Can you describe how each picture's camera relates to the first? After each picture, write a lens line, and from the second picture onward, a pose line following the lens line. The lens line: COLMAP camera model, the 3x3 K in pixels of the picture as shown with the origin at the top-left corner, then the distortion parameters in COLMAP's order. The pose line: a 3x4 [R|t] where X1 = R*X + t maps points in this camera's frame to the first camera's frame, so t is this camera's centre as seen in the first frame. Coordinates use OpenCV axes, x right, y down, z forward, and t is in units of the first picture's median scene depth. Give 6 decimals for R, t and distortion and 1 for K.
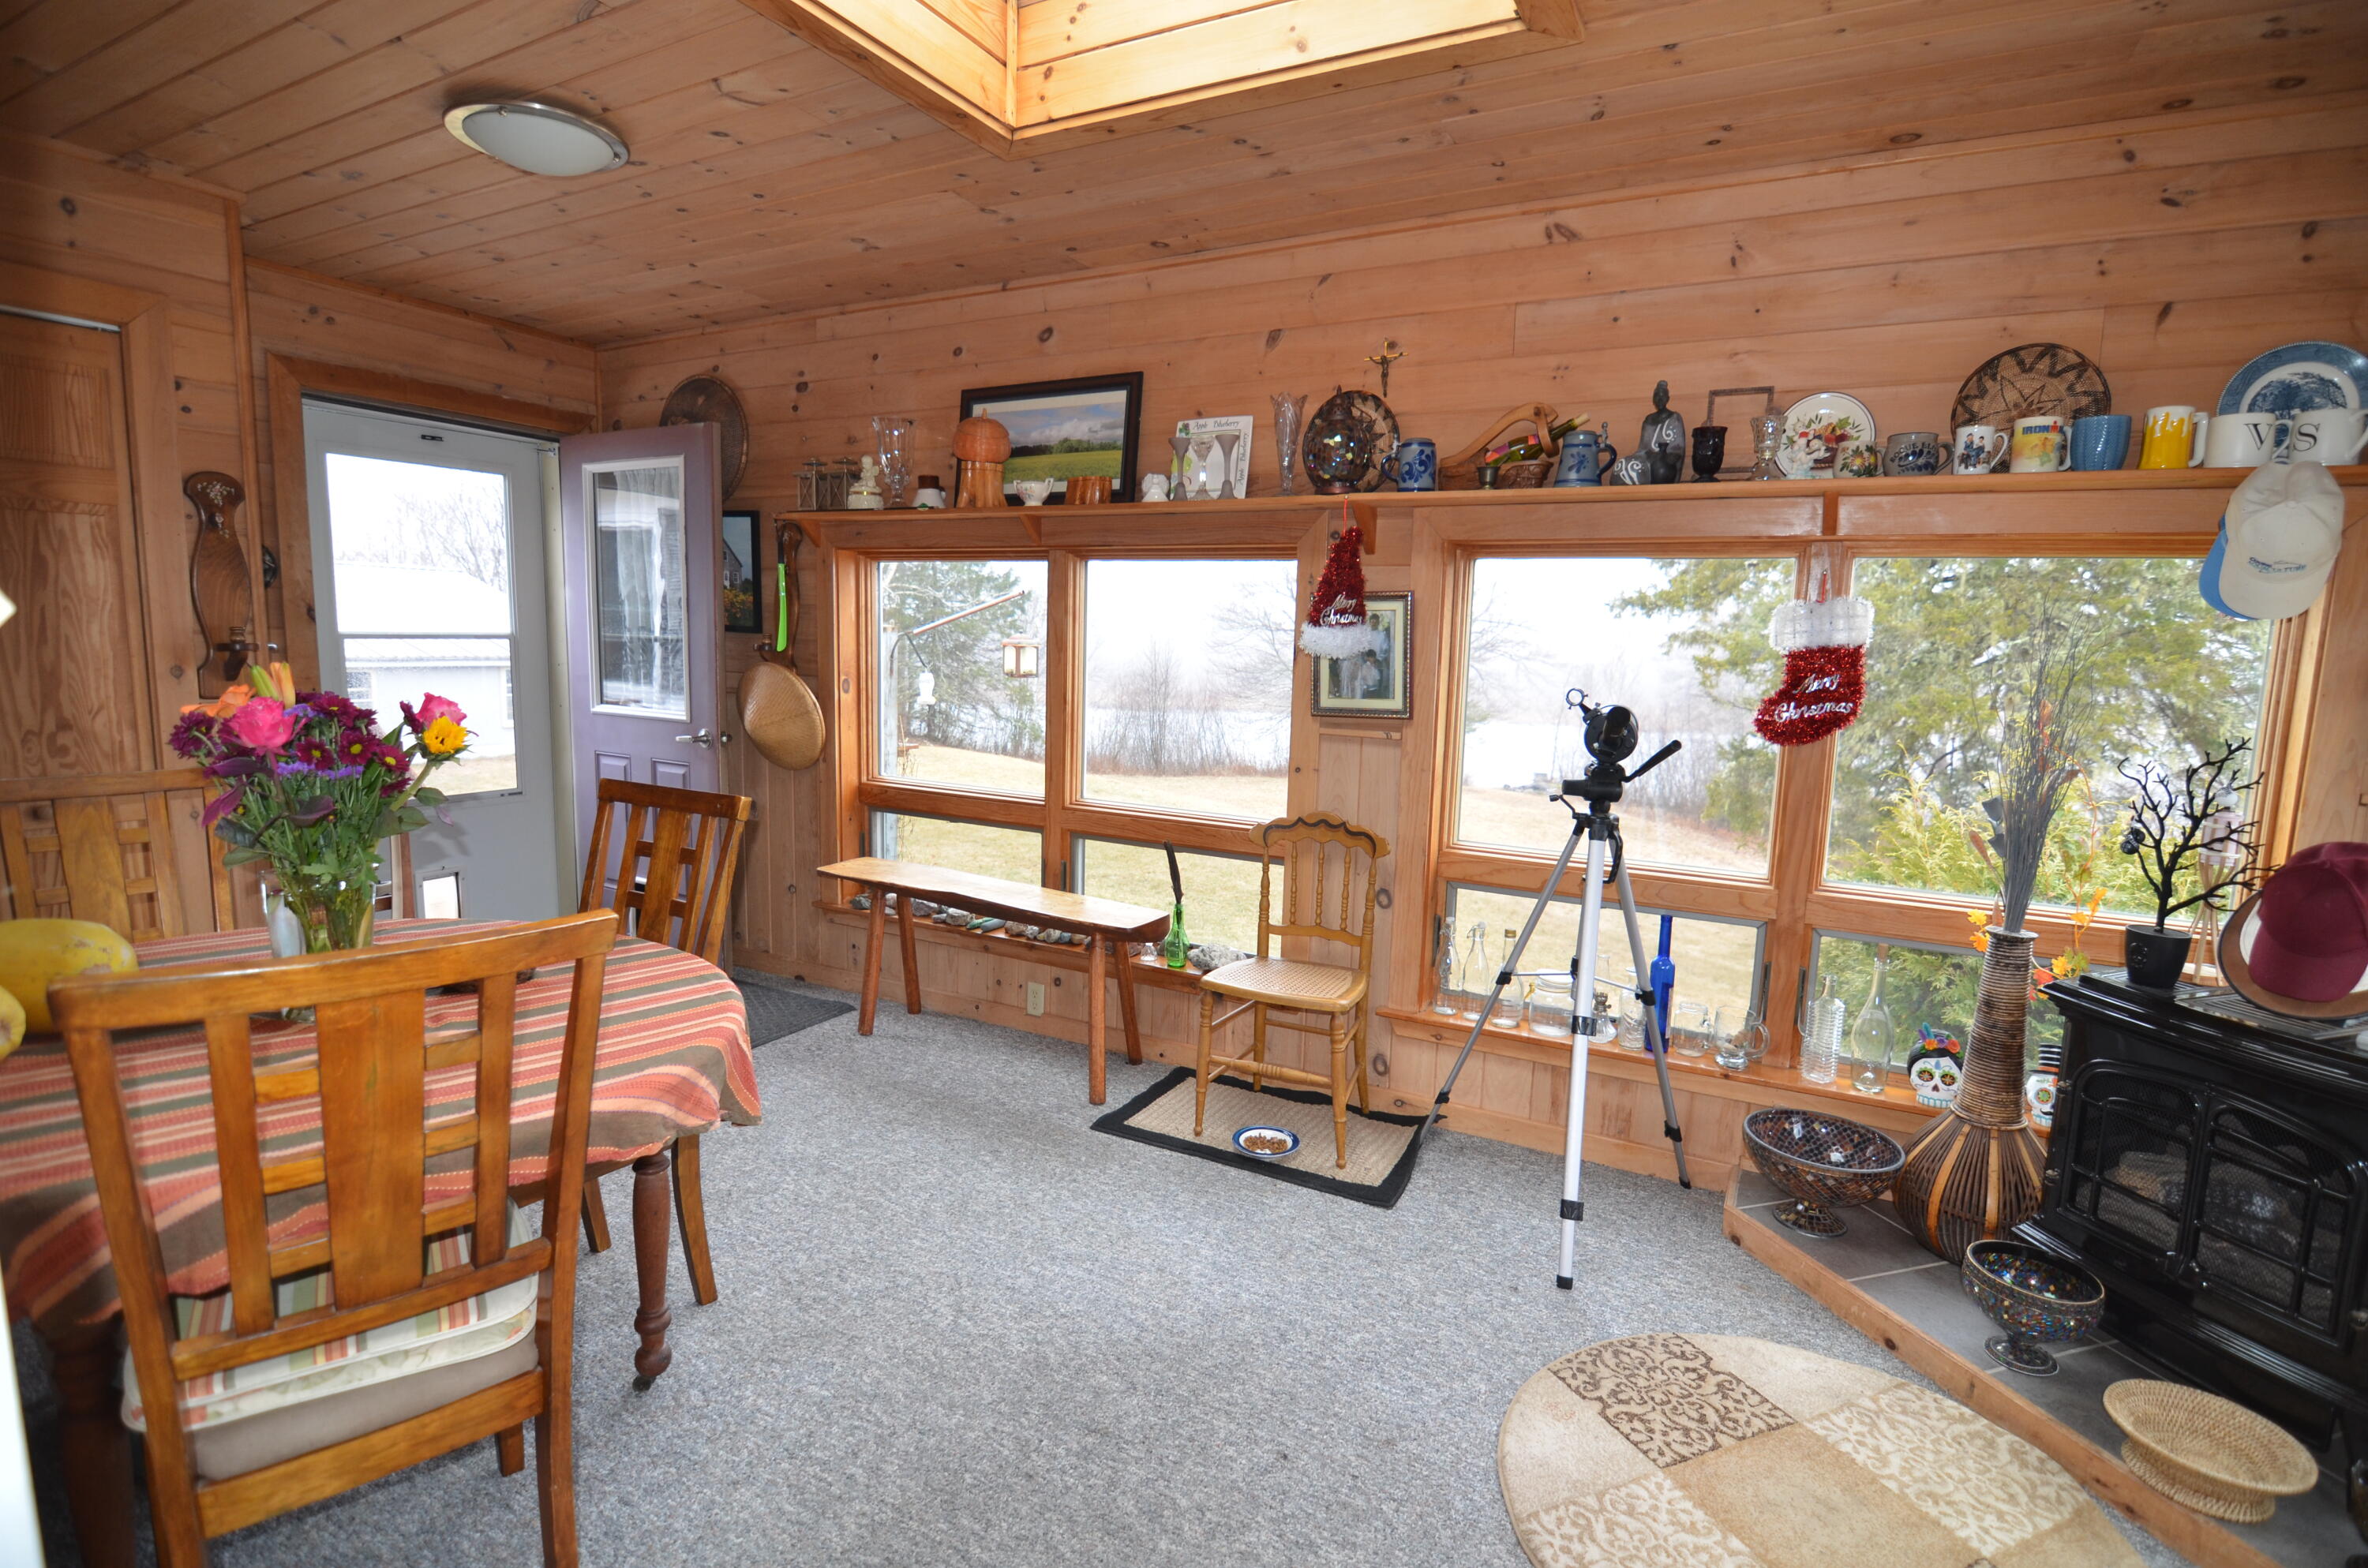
lens RADIAL K [[1135.1, 0, 1193.6], [0, 1135.1, 788.7], [0, 0, 1]] dist [-0.011006, -0.006943]
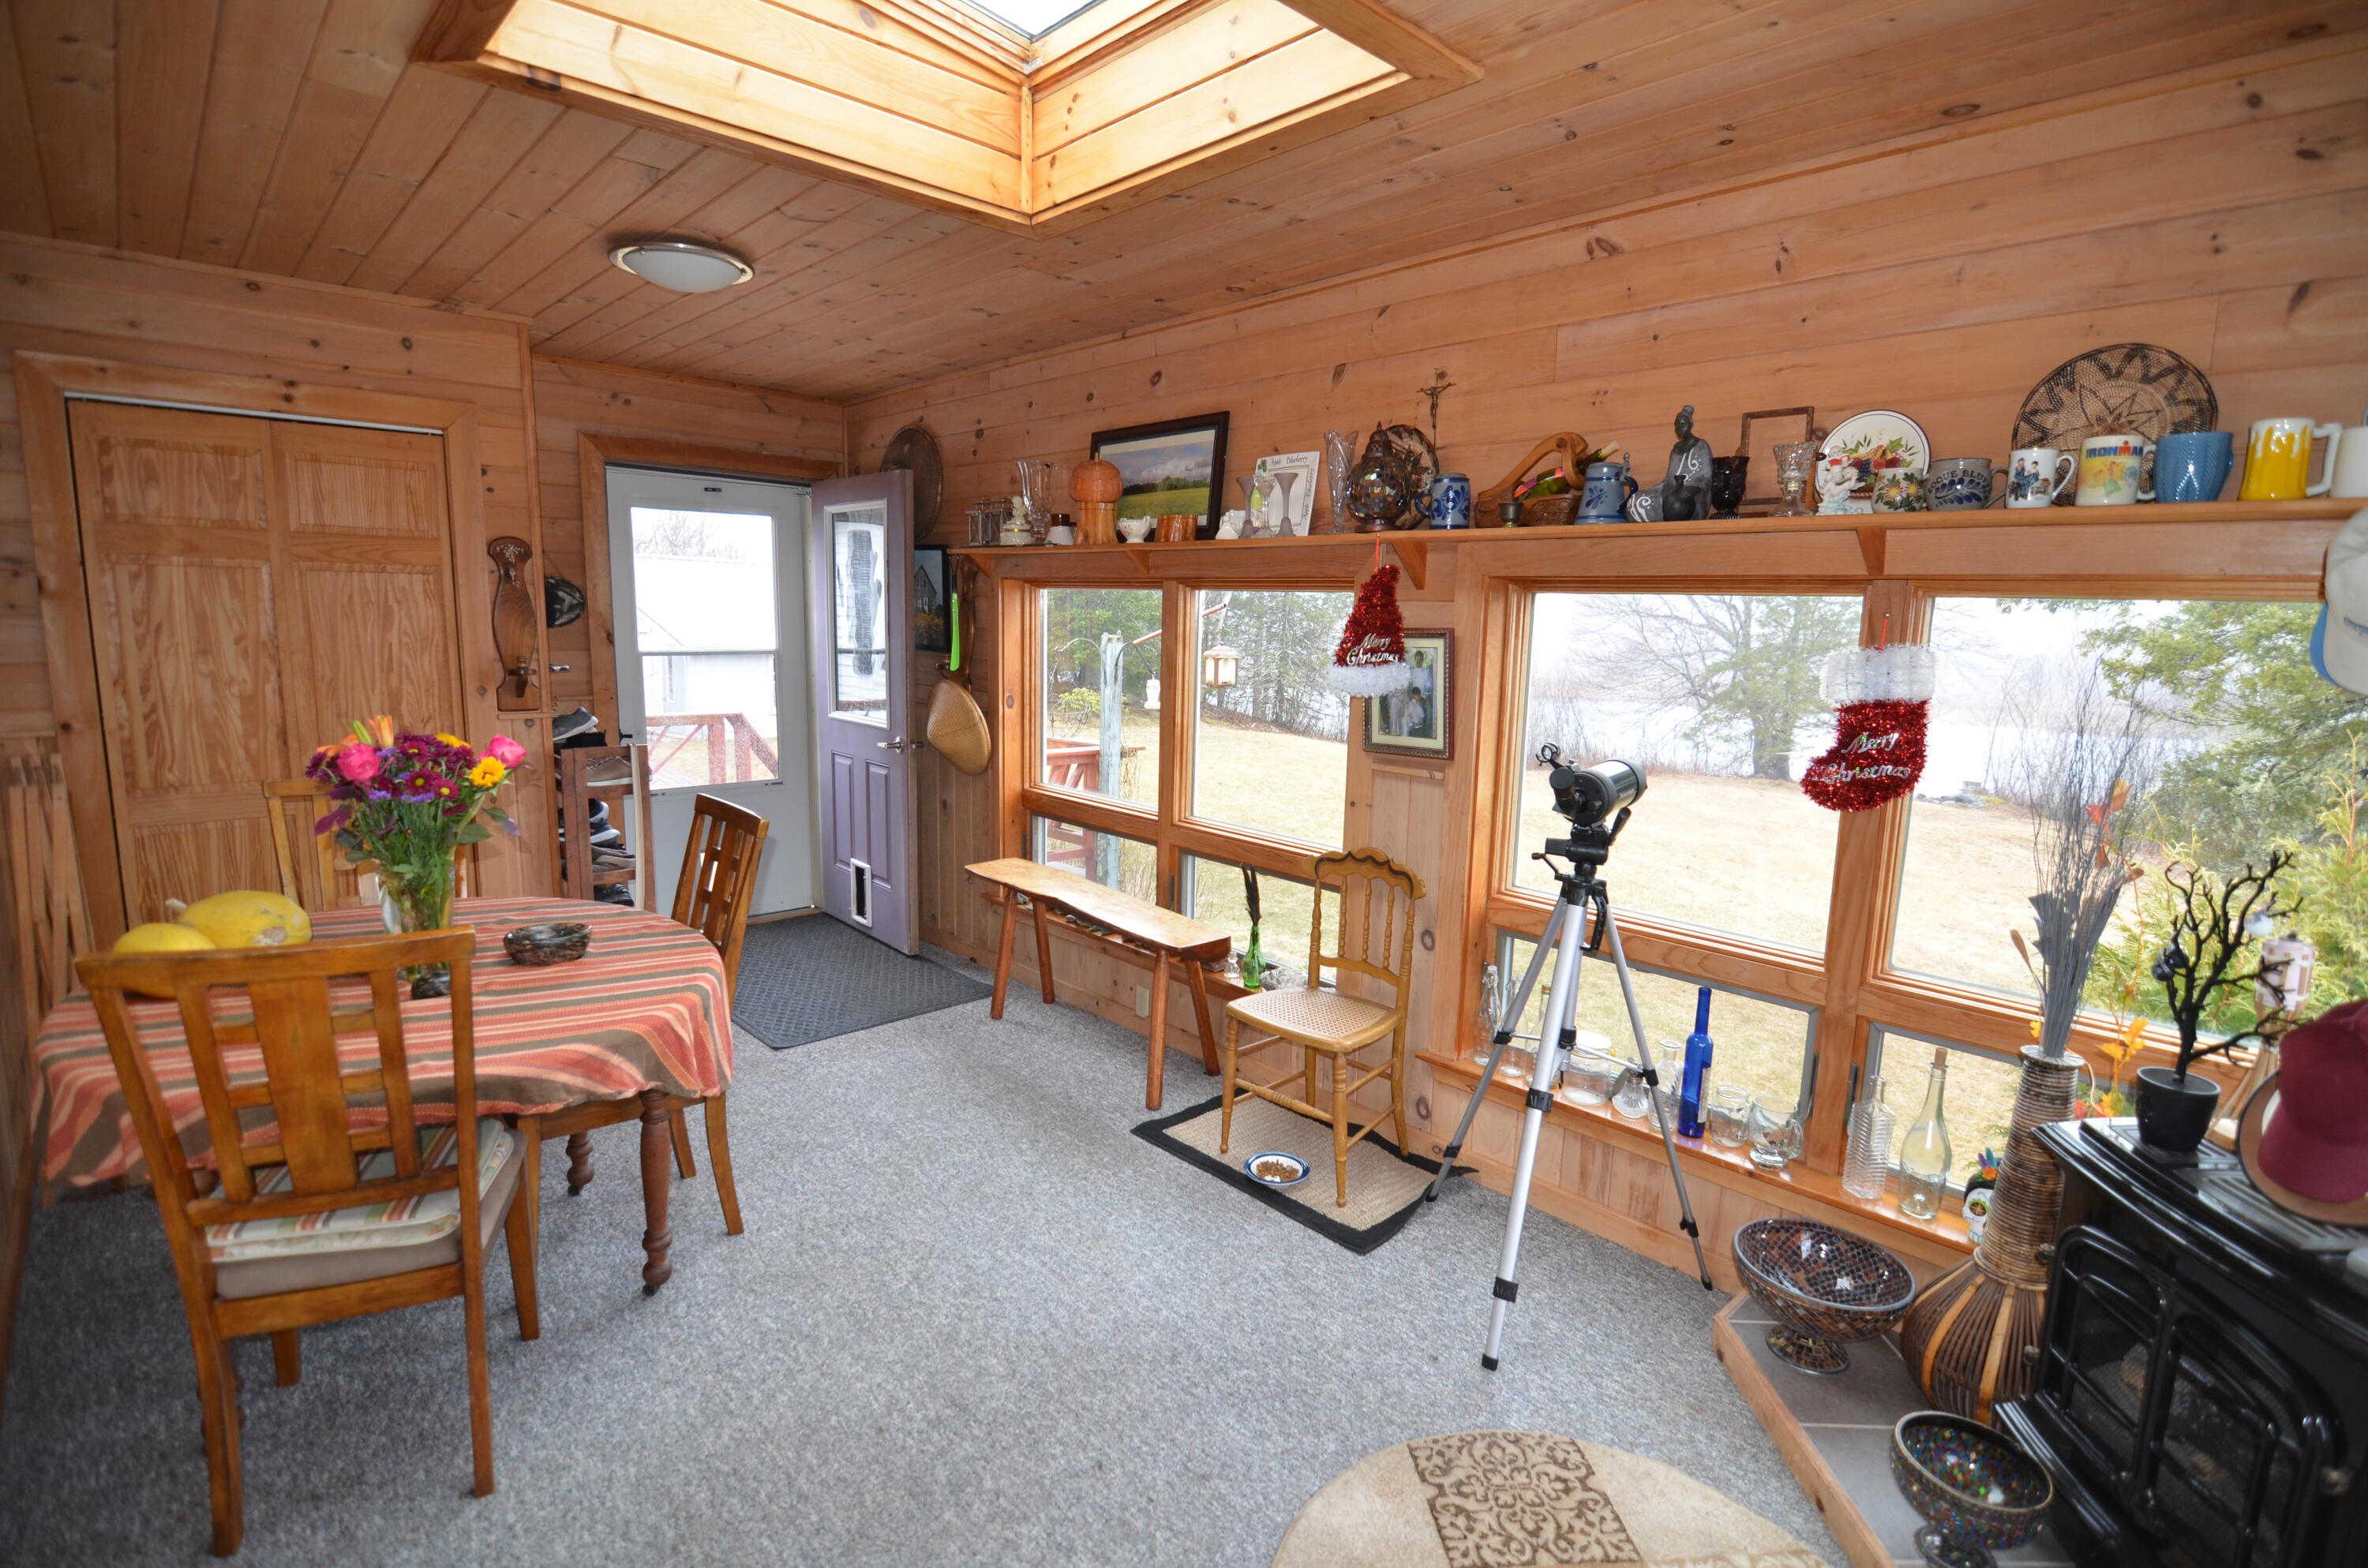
lens RADIAL K [[1135.1, 0, 1201.1], [0, 1135.1, 788.3], [0, 0, 1]] dist [-0.011006, -0.006943]
pose [[0.948072, 0.044306, -0.314954, 0.353496], [-0.039897, 0.998995, 0.020435, -0.057825], [0.315543, -0.006808, 0.948887, 0.011501]]
